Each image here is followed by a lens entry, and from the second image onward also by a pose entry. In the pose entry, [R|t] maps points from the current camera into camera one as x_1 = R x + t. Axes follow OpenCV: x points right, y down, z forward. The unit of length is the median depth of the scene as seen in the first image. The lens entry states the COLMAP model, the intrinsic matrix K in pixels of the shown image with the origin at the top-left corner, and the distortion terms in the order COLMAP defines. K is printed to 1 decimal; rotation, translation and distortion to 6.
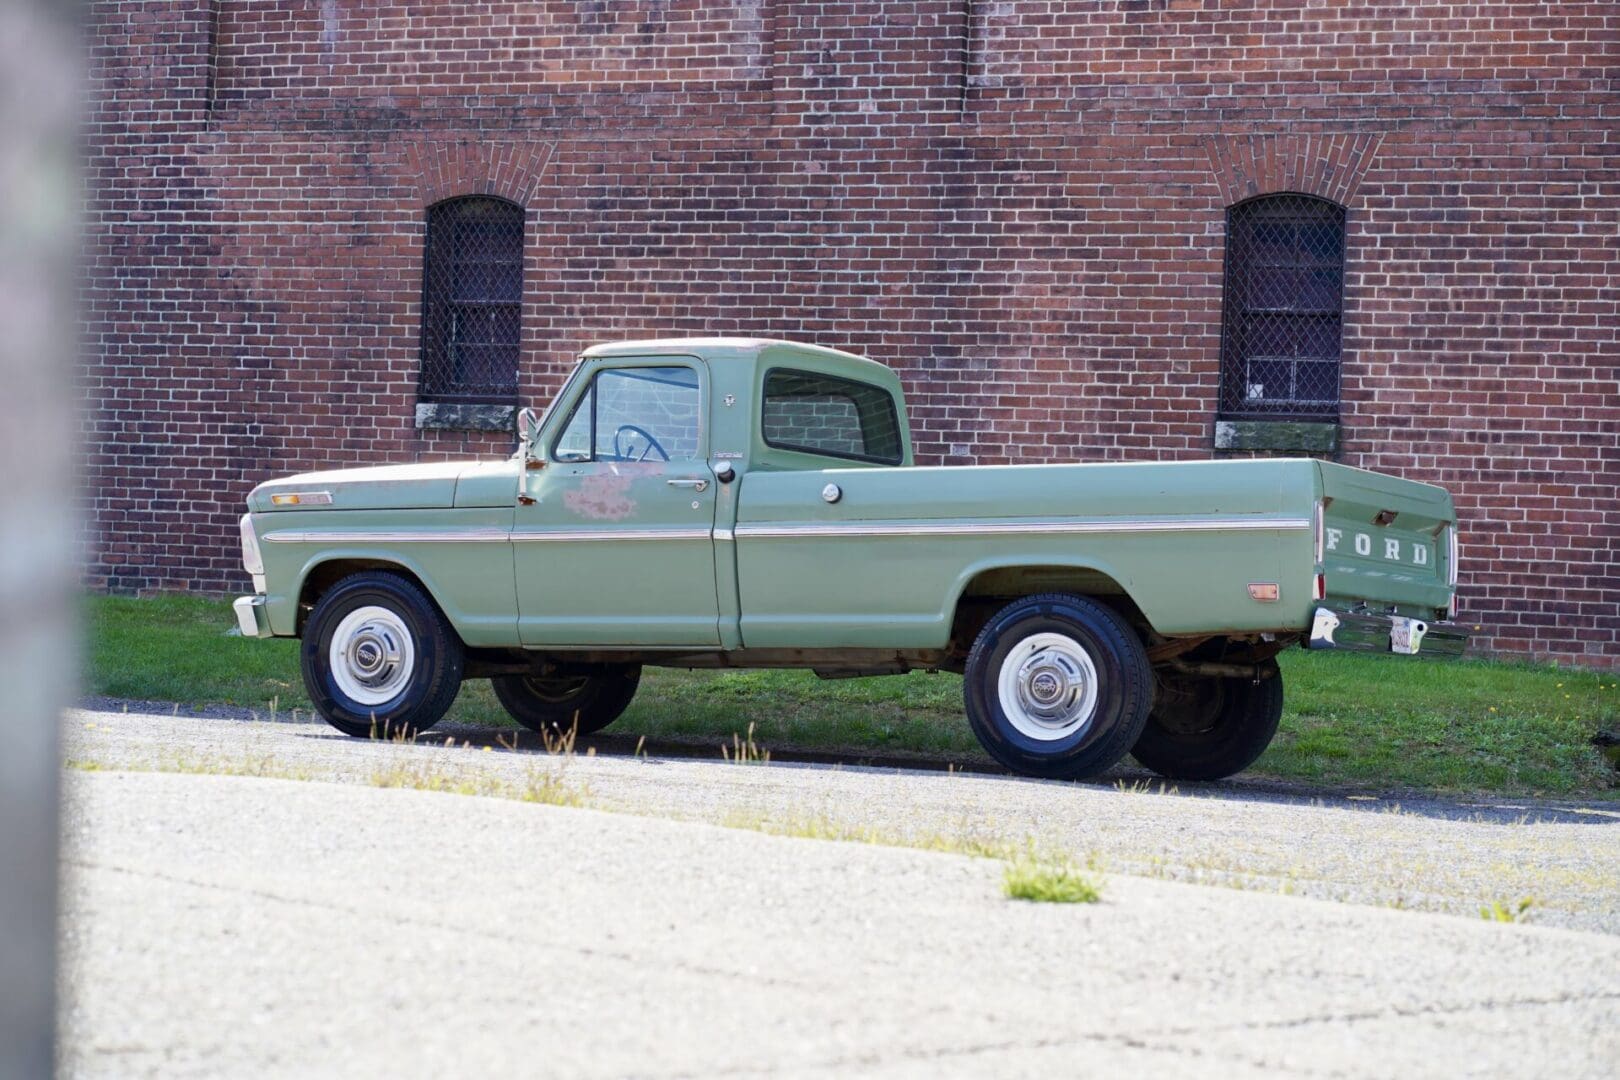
lens RADIAL K [[3865.3, 0, 810.0], [0, 3865.3, 540.0], [0, 0, 1]] dist [0.193188, -3.394039]
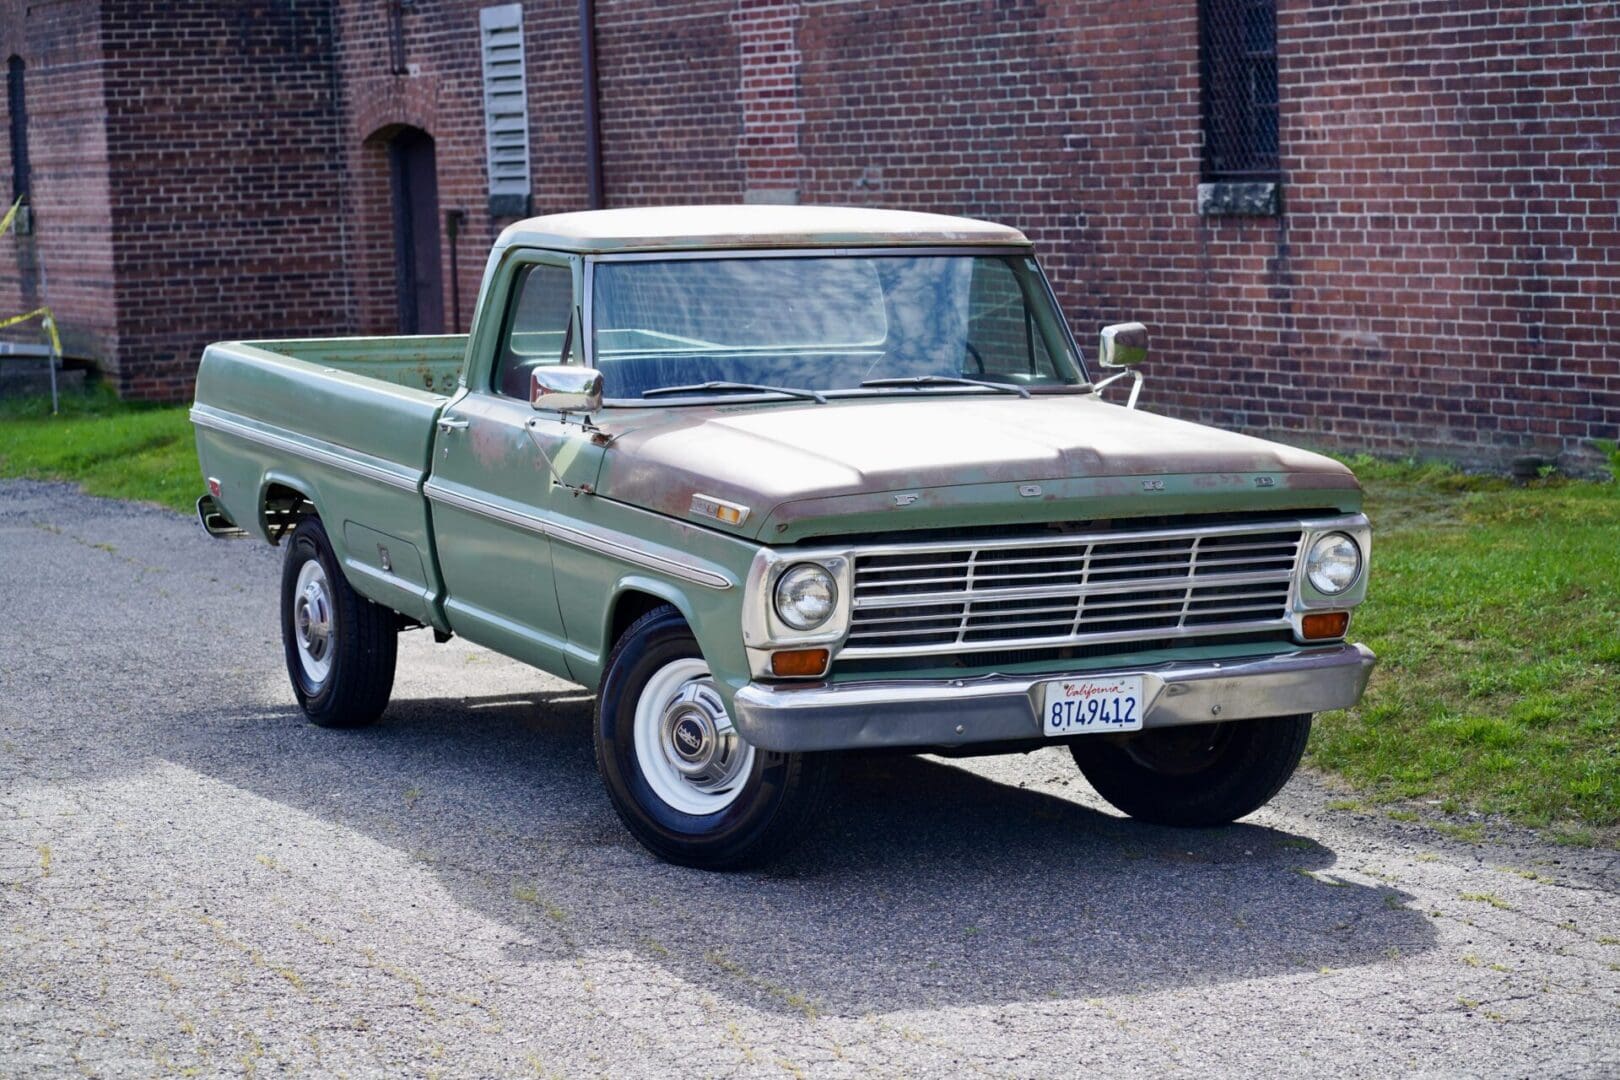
lens RADIAL K [[3865.3, 0, 810.0], [0, 3865.3, 540.0], [0, 0, 1]] dist [0.193188, -3.394039]
pose [[0.780082, -0.003092, -0.625670, 0.376111], [0.069601, 0.994210, 0.081865, -0.035630], [0.621794, -0.107409, 0.775780, 0.320242]]
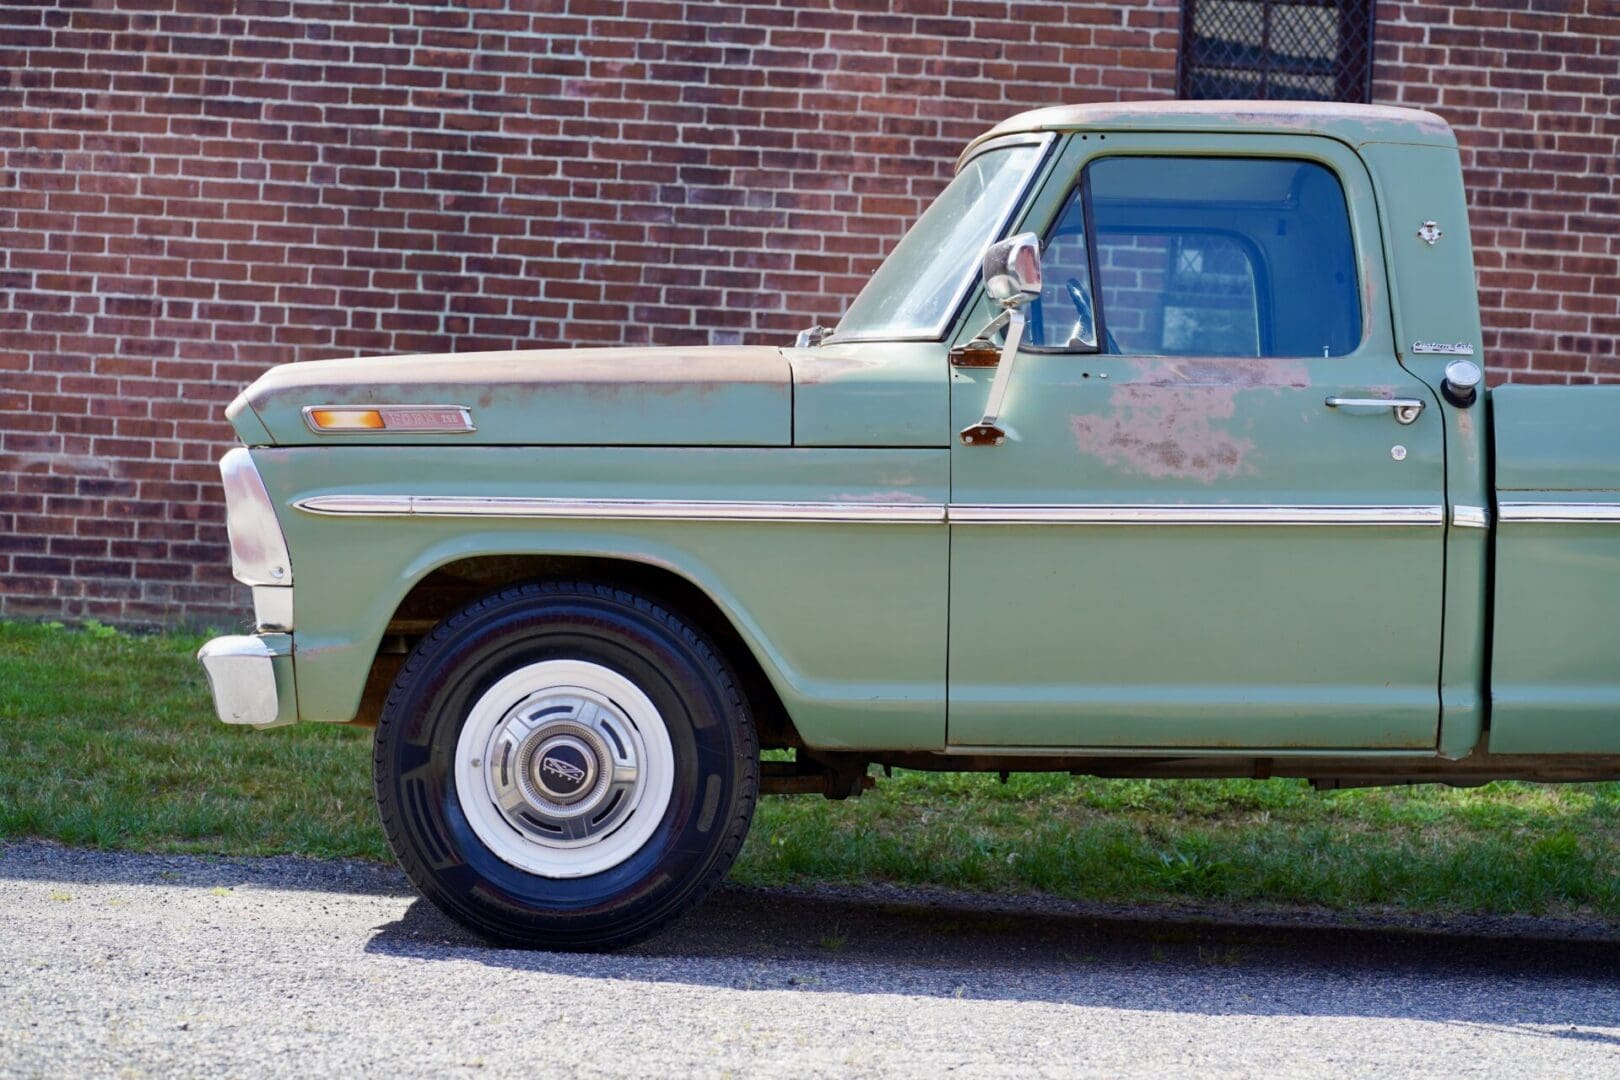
lens RADIAL K [[3865.3, 0, 810.0], [0, 3865.3, 540.0], [0, 0, 1]] dist [0.193188, -3.394039]
pose [[0.889186, 0.004751, 0.457521, -0.229583], [-0.017023, 0.999597, 0.022705, -0.005914], [-0.457229, -0.027977, 0.888909, 0.455971]]
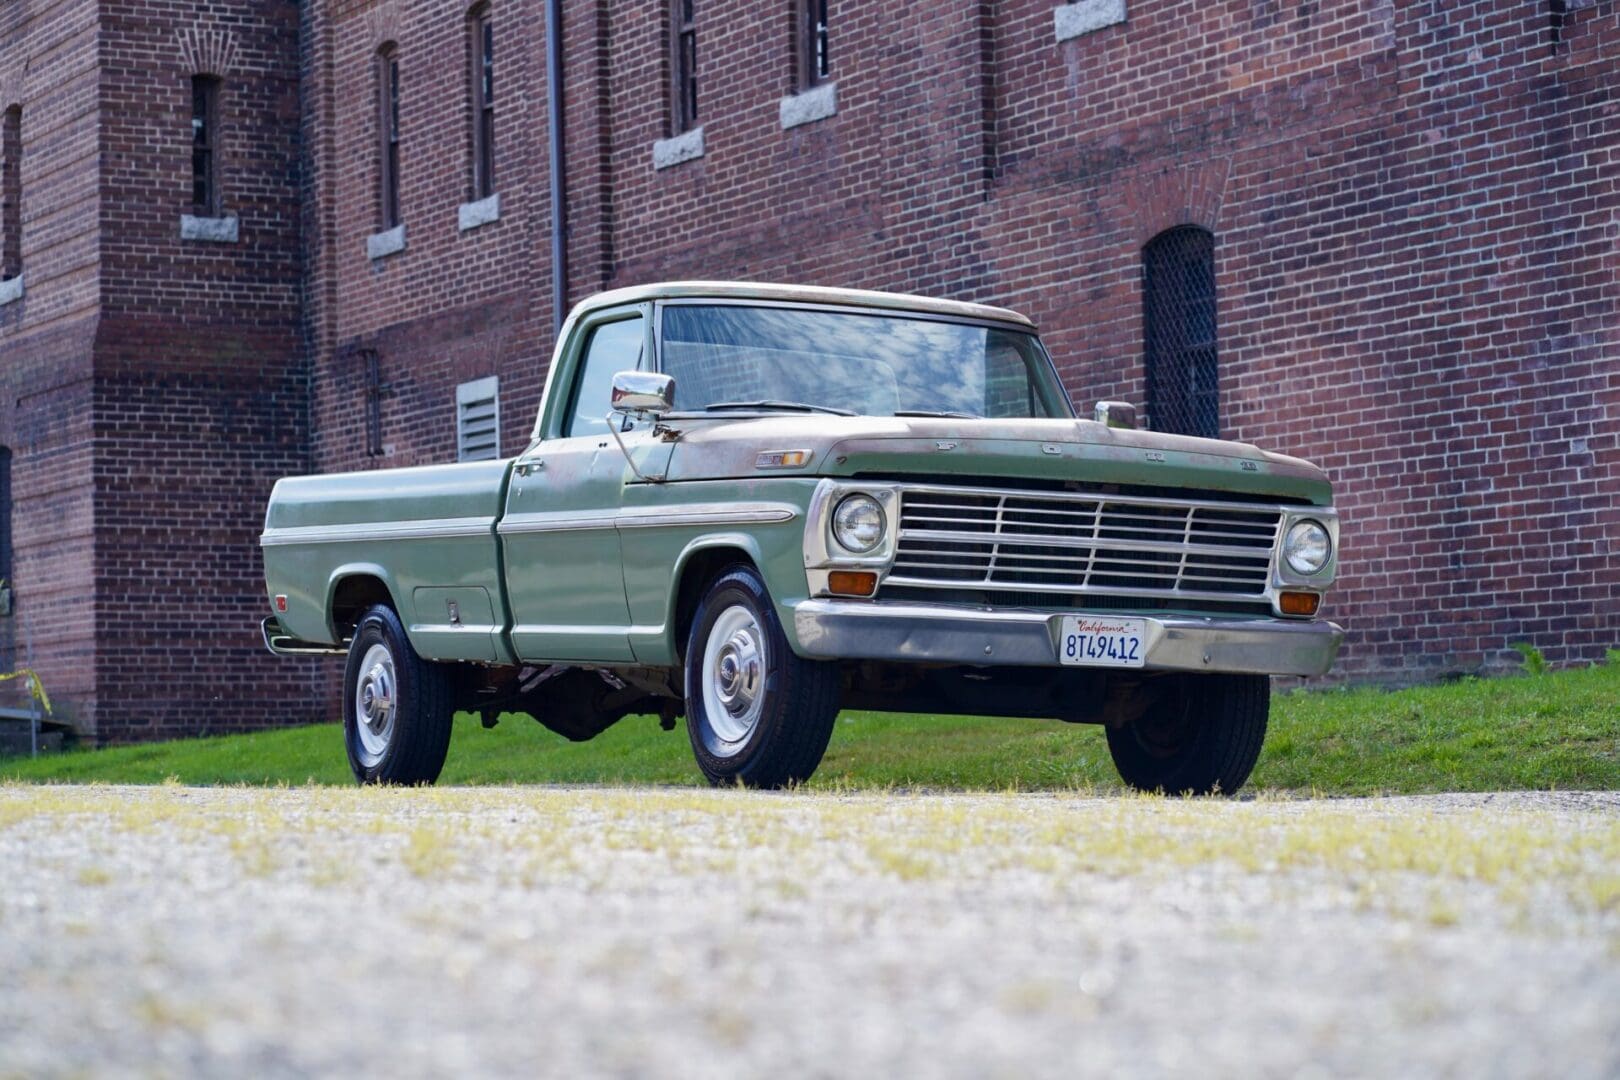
lens RADIAL K [[3872.5, 0, 817.0], [0, 3872.5, 544.2], [0, 0, 1]] dist [0.188630, -3.263702]
pose [[0.801090, -0.088674, -0.591939, 0.399416], [0.053163, 0.995598, -0.077197, 0.053064], [0.596178, 0.030373, 0.802277, 0.243290]]
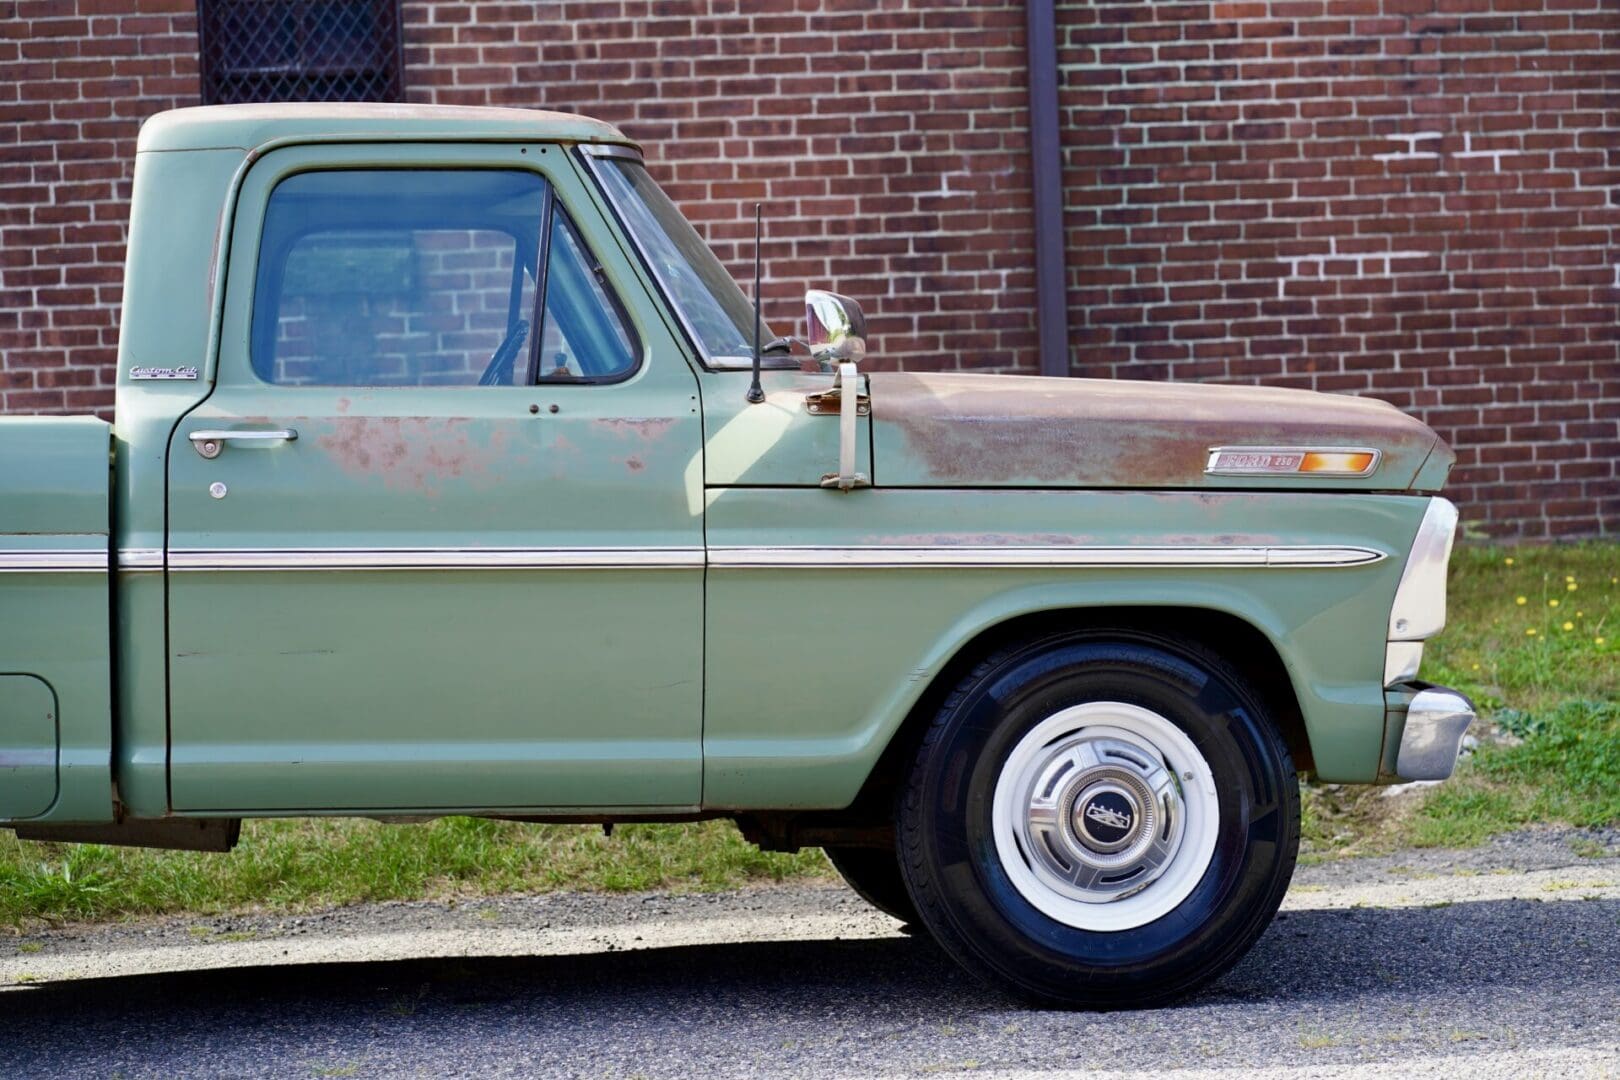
lens RADIAL K [[3865.3, 0, 810.0], [0, 3865.3, 540.0], [0, 0, 1]] dist [0.193188, -3.394039]
pose [[0.845493, -0.099447, 0.524644, -0.138274], [0.073908, 0.994843, 0.069468, -0.020989], [-0.528847, -0.019959, 0.848483, 0.419057]]
